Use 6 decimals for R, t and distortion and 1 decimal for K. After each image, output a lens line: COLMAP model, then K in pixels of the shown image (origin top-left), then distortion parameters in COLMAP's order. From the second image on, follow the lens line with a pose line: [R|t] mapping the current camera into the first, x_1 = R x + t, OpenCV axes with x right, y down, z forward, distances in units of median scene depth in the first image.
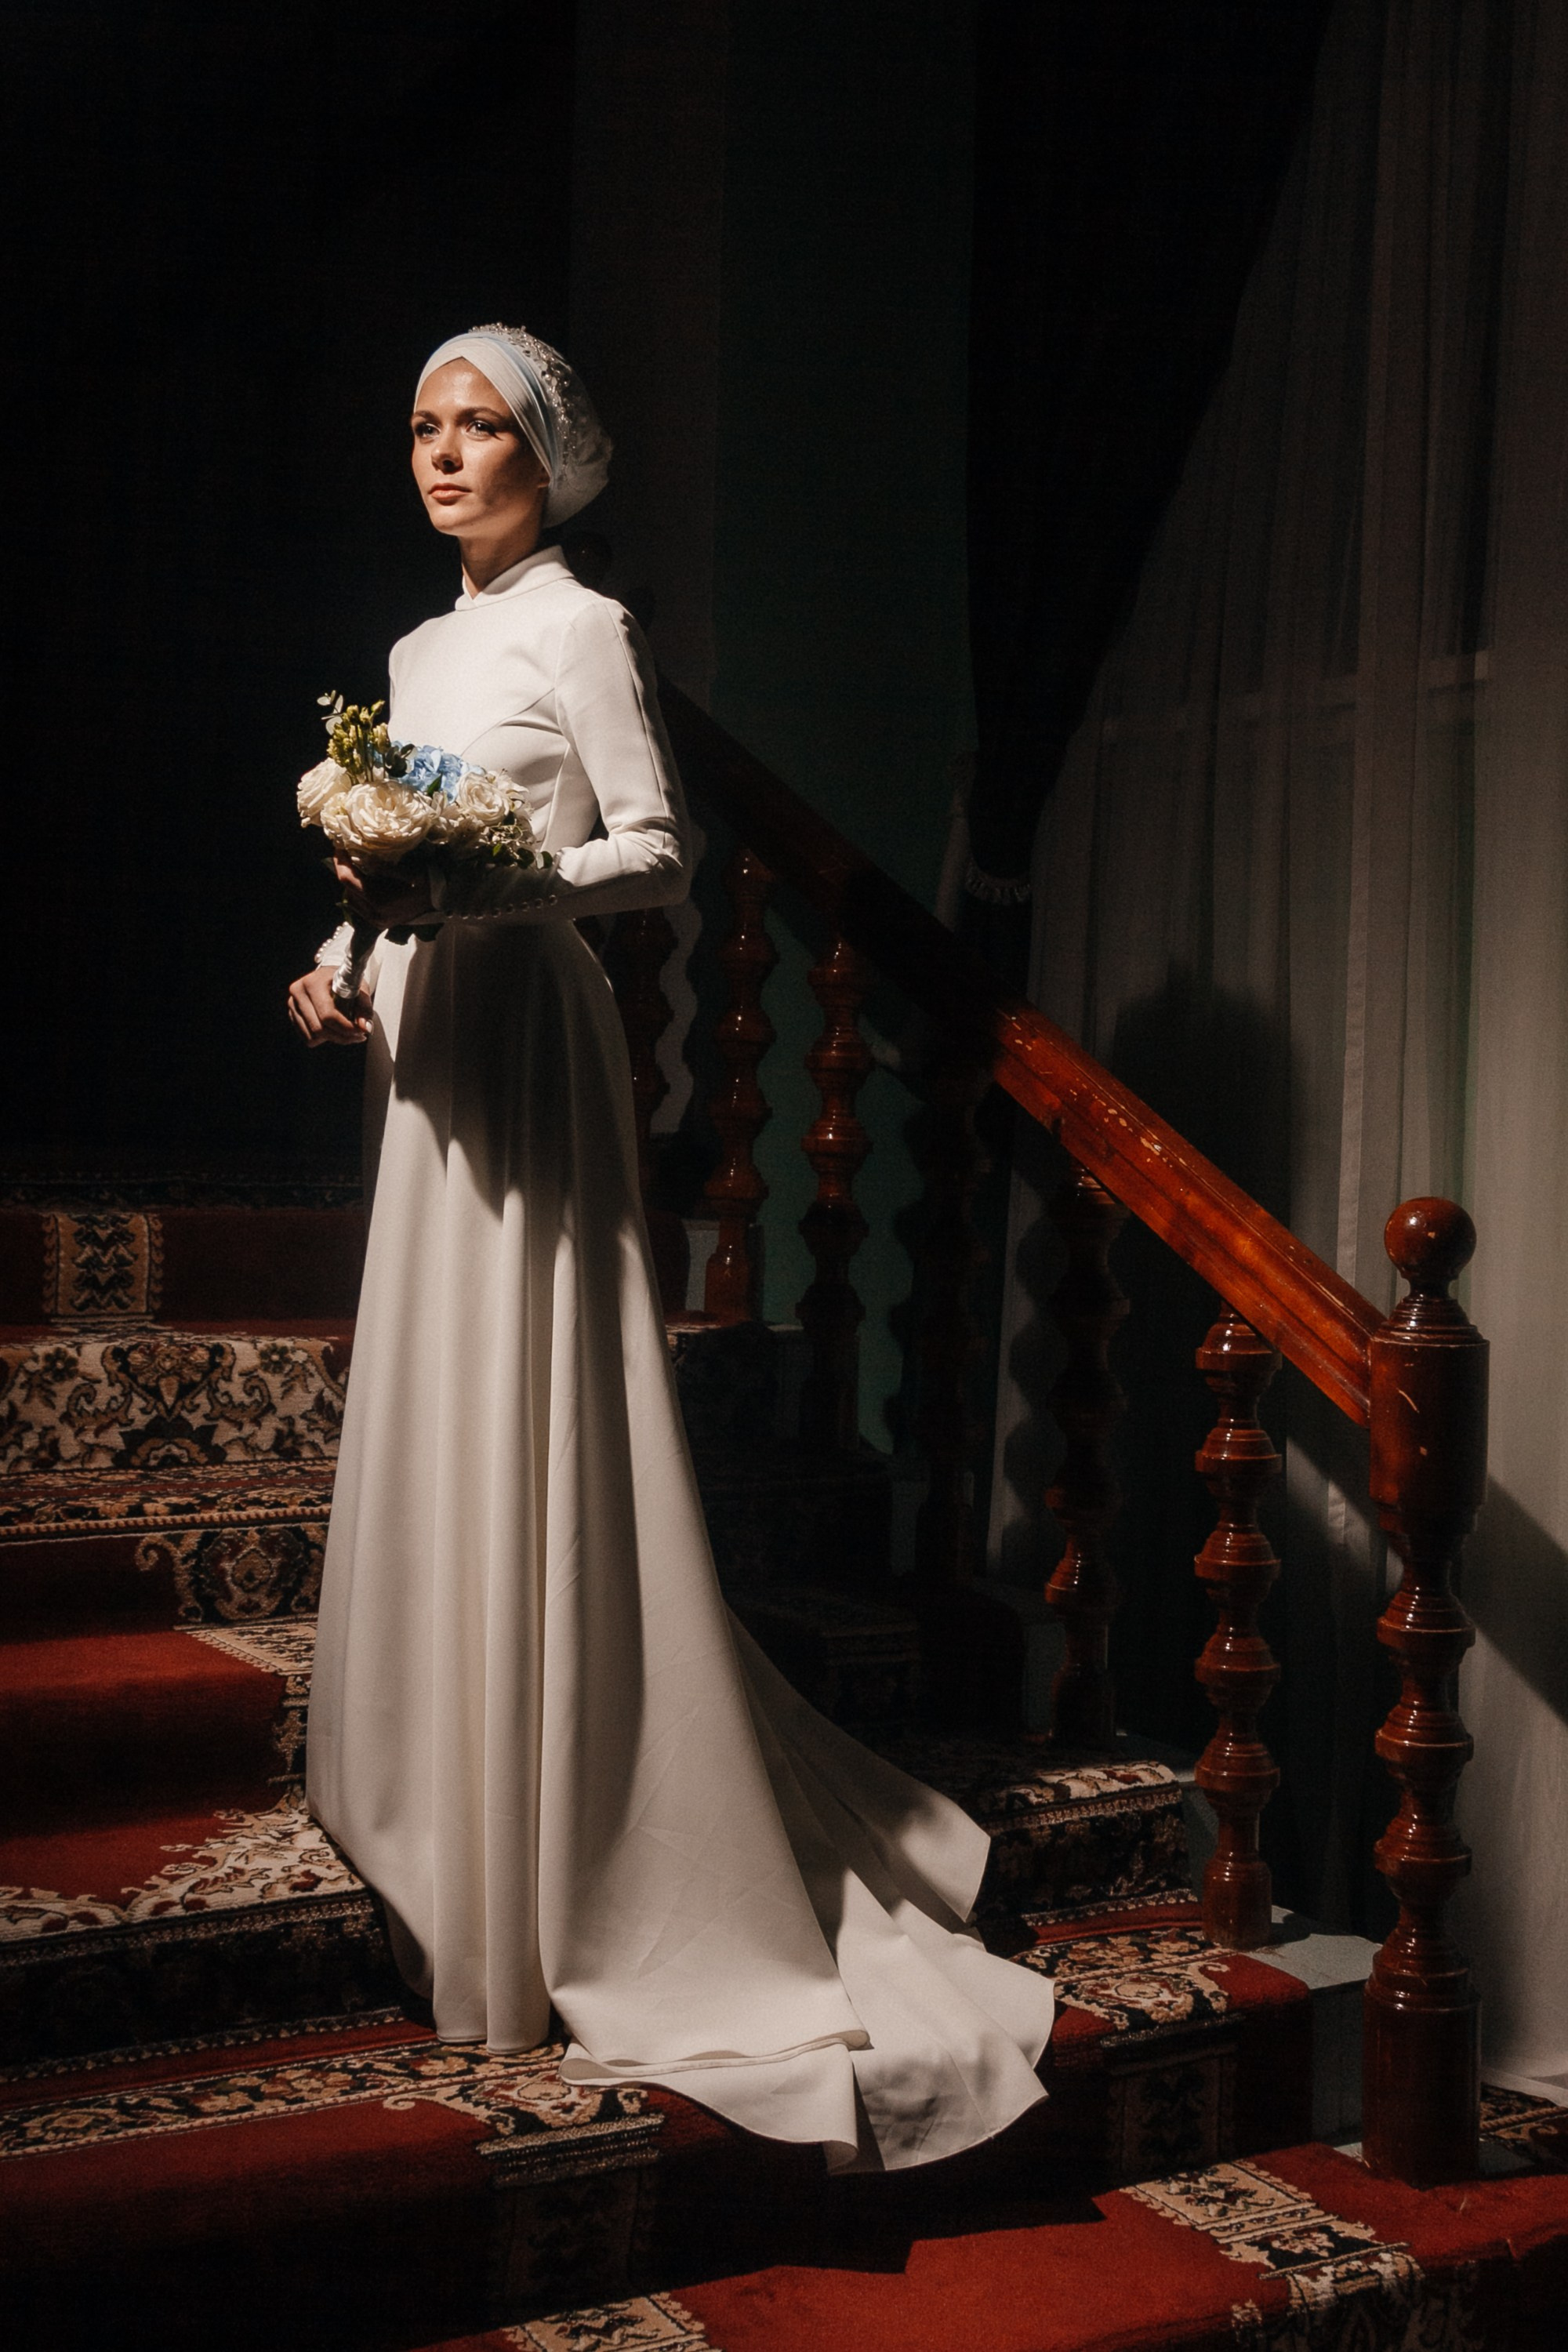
lens RADIAL K [[2618.8, 0, 845.4], [0, 2618.8, 1065.8], [0, 0, 1]] dist [-0.043991, 0.000000]
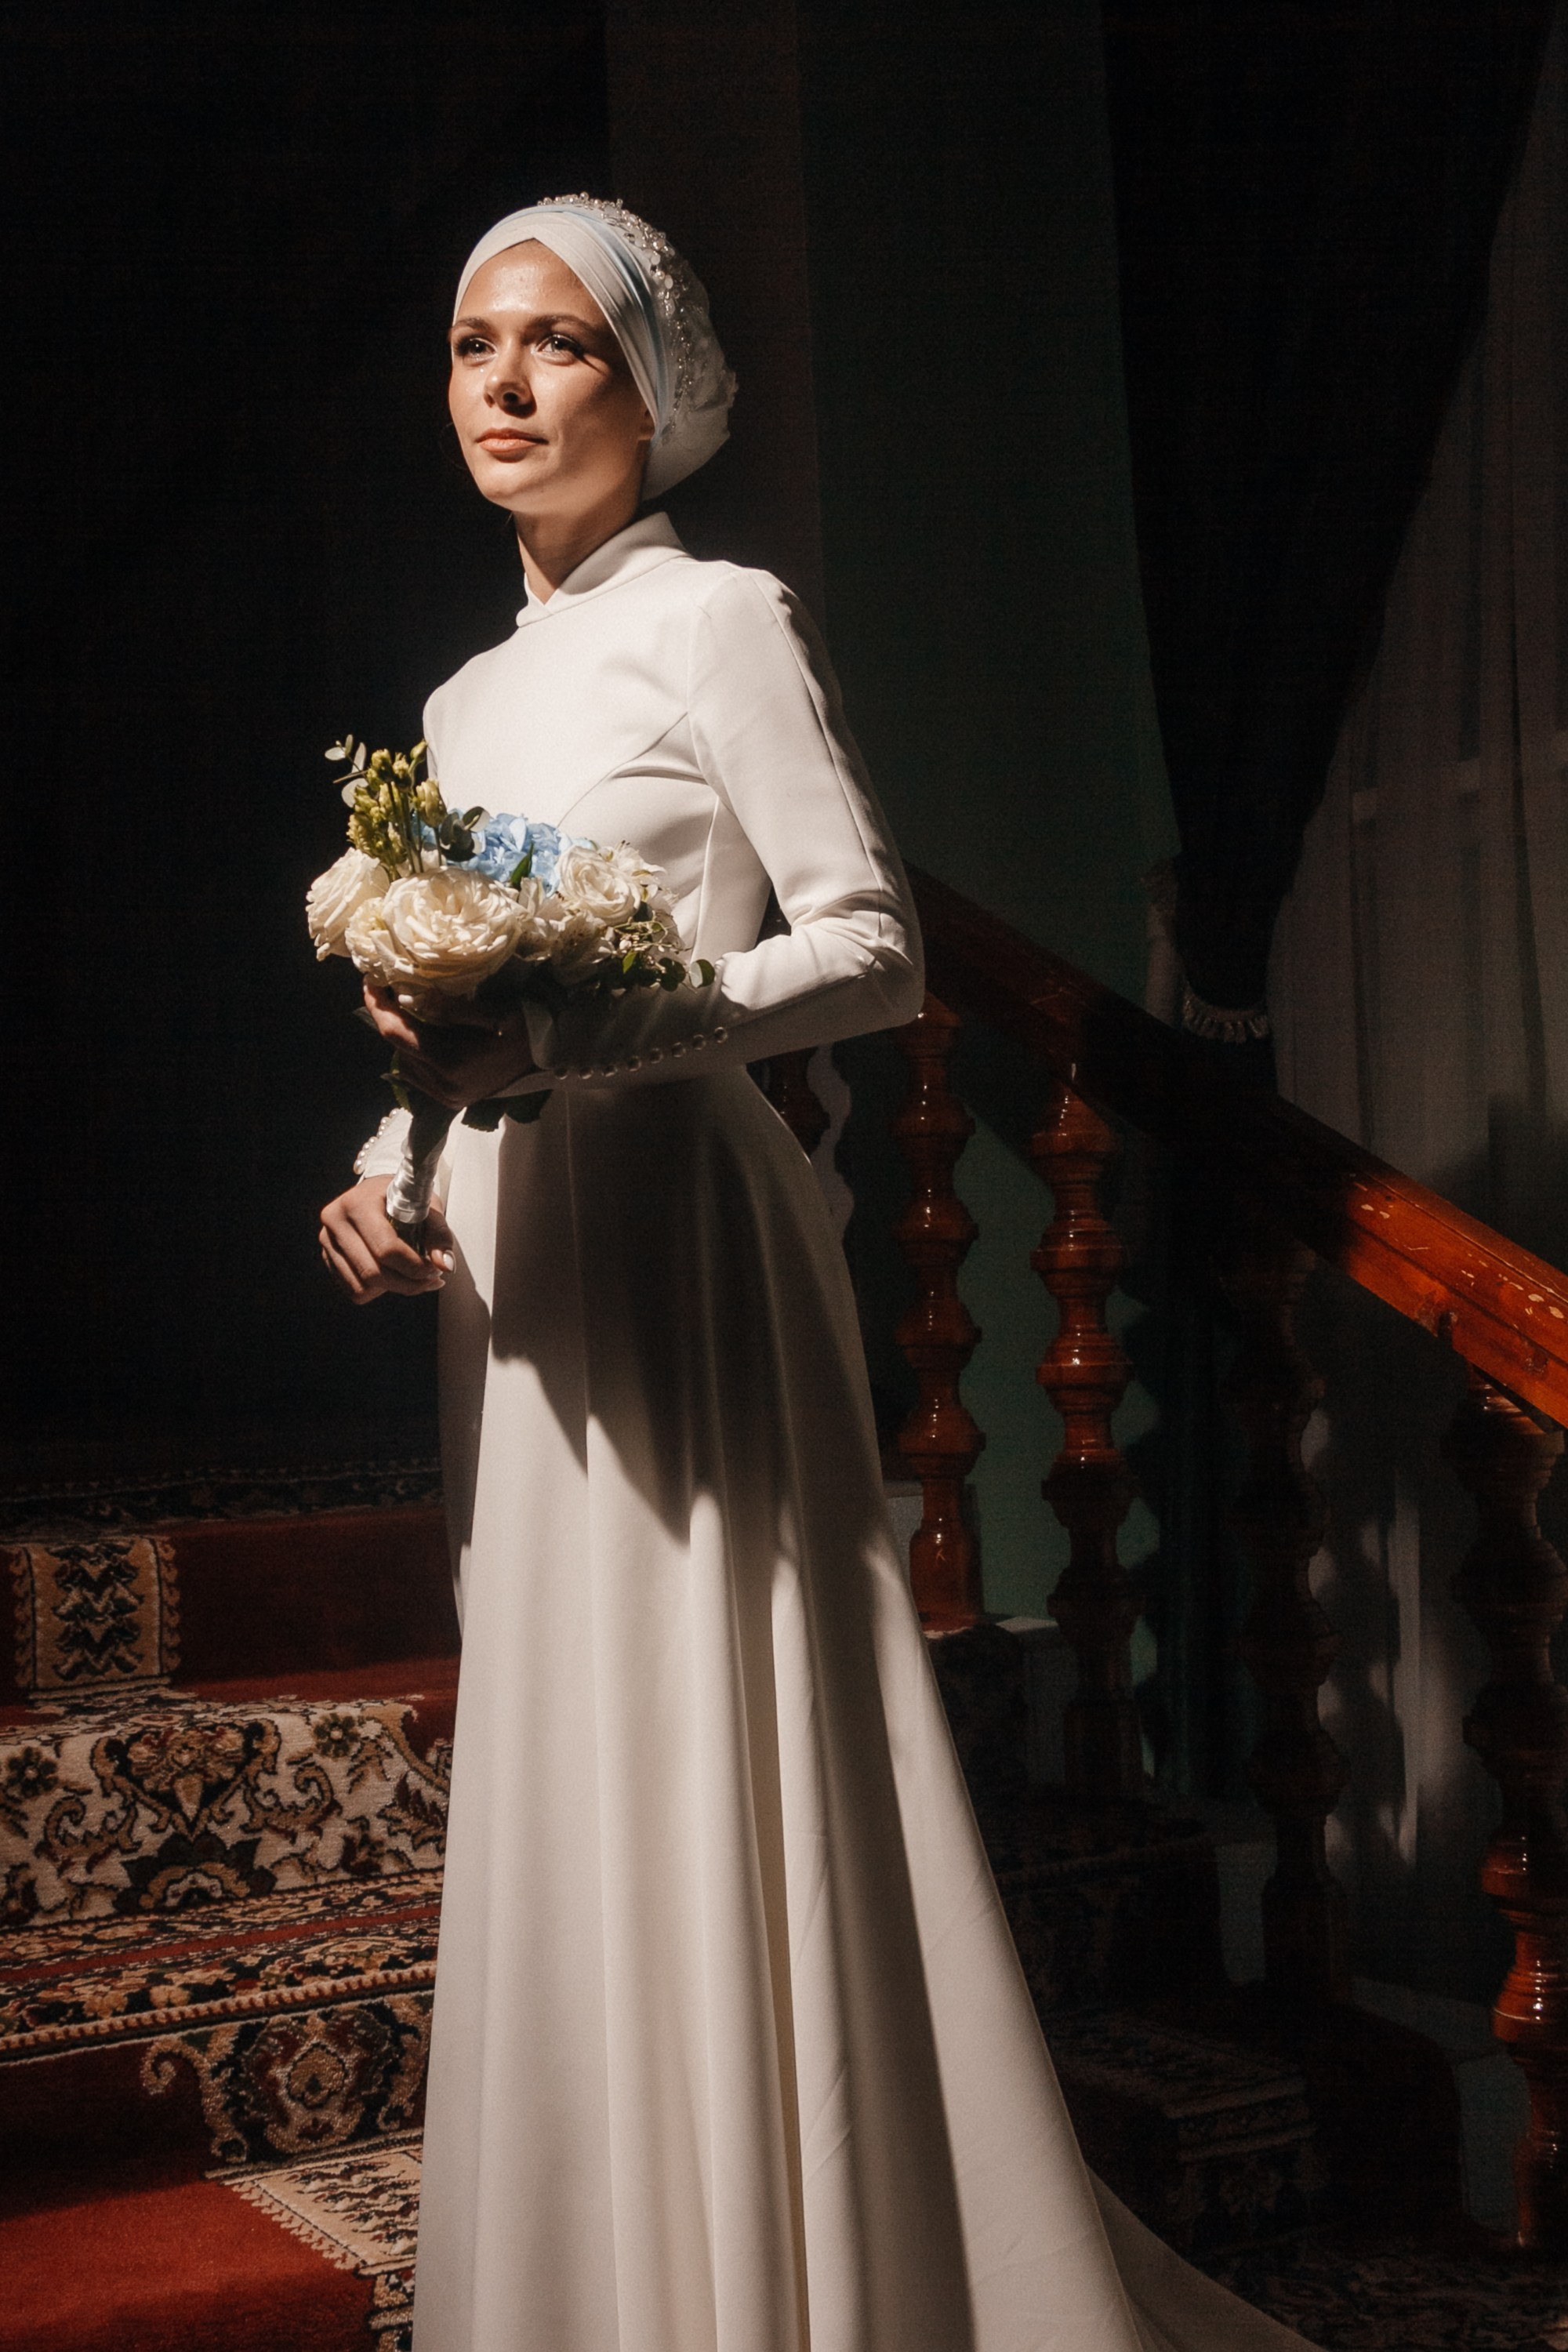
lens RADIAL K [[2618.8, 0, 824.4], [0, 2618.8, 977.6], [0, 0, 1]] dist [-0.043991, 0.000000]
pose [[0.996514, -0.079212, -0.026191, -0.057526], [0.075738, 0.990570, -0.114170, -0.001468], [0.034988, 0.111789, 0.993116, 0.312235]]
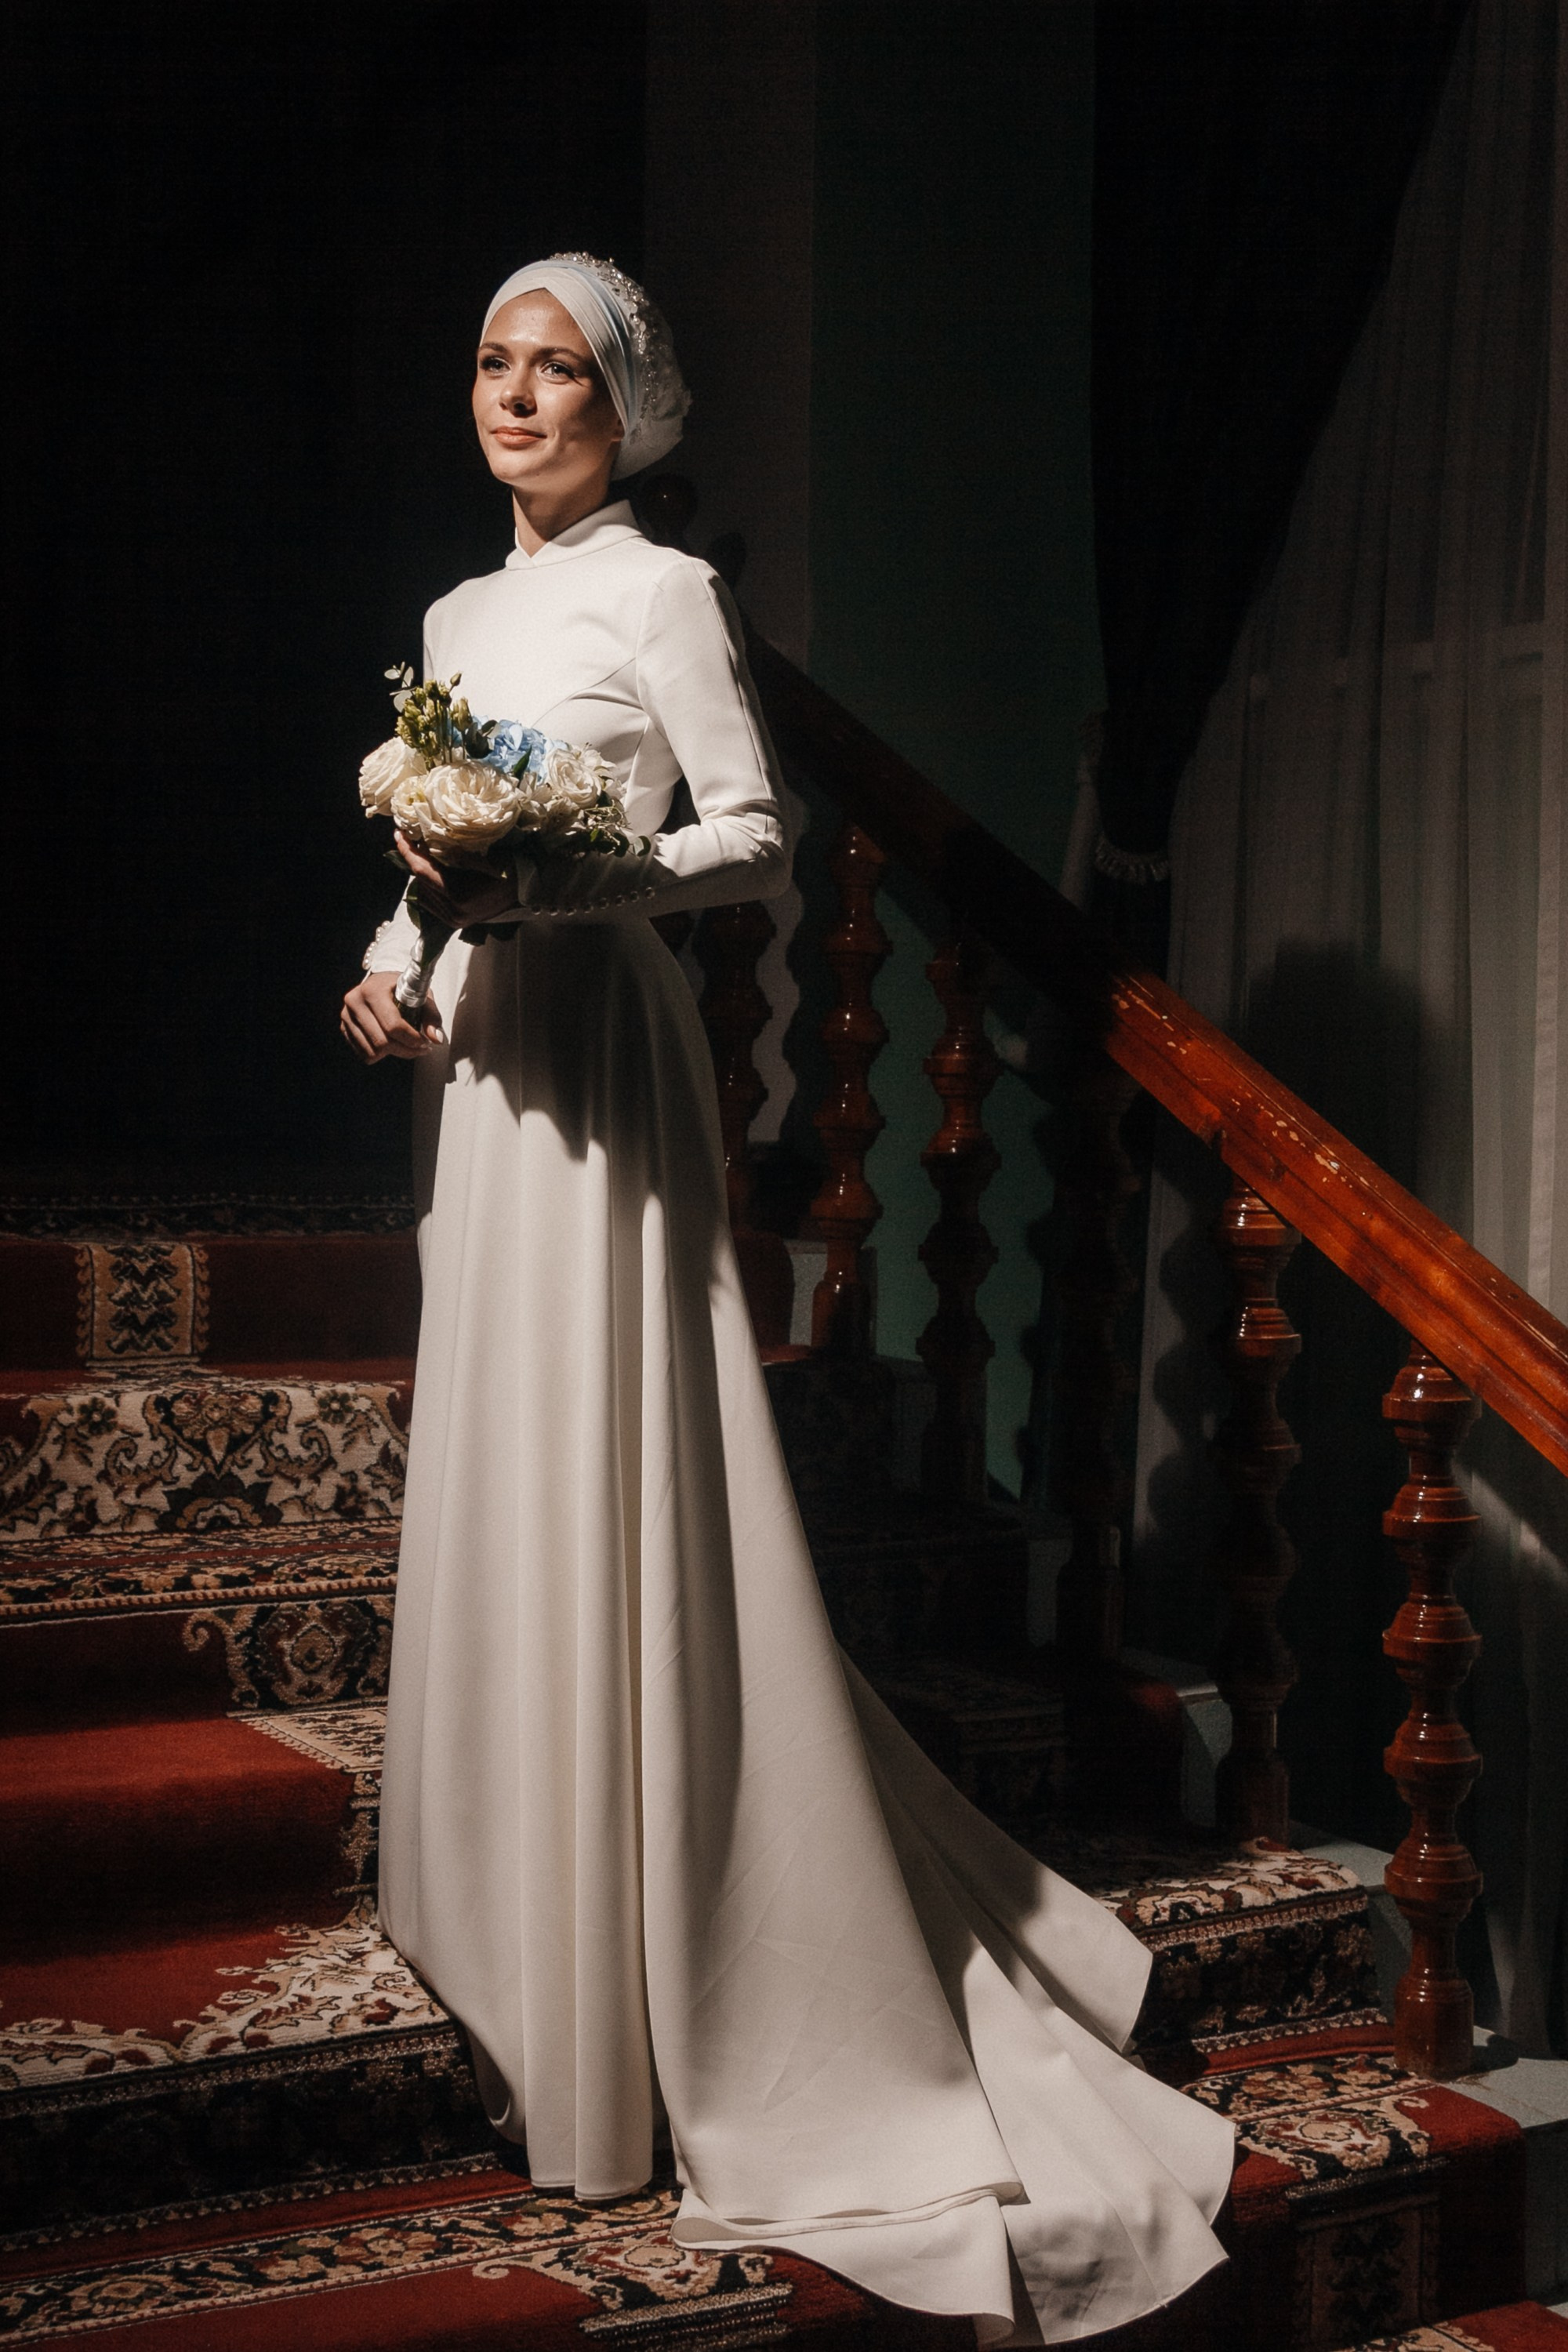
lens RADIAL K [[2817.4, 0, 818.6], [0, 2817.4, 1073.2], [0, 0, 1]] dist [-0.065289, 0.000000]
pose [[0.999098, -0.011432, -0.040893, -0.014068], [0.011796, 0.999893, 0.008679, -0.009465], [0.040789, -0.009153, 0.999126, 0.053995]]
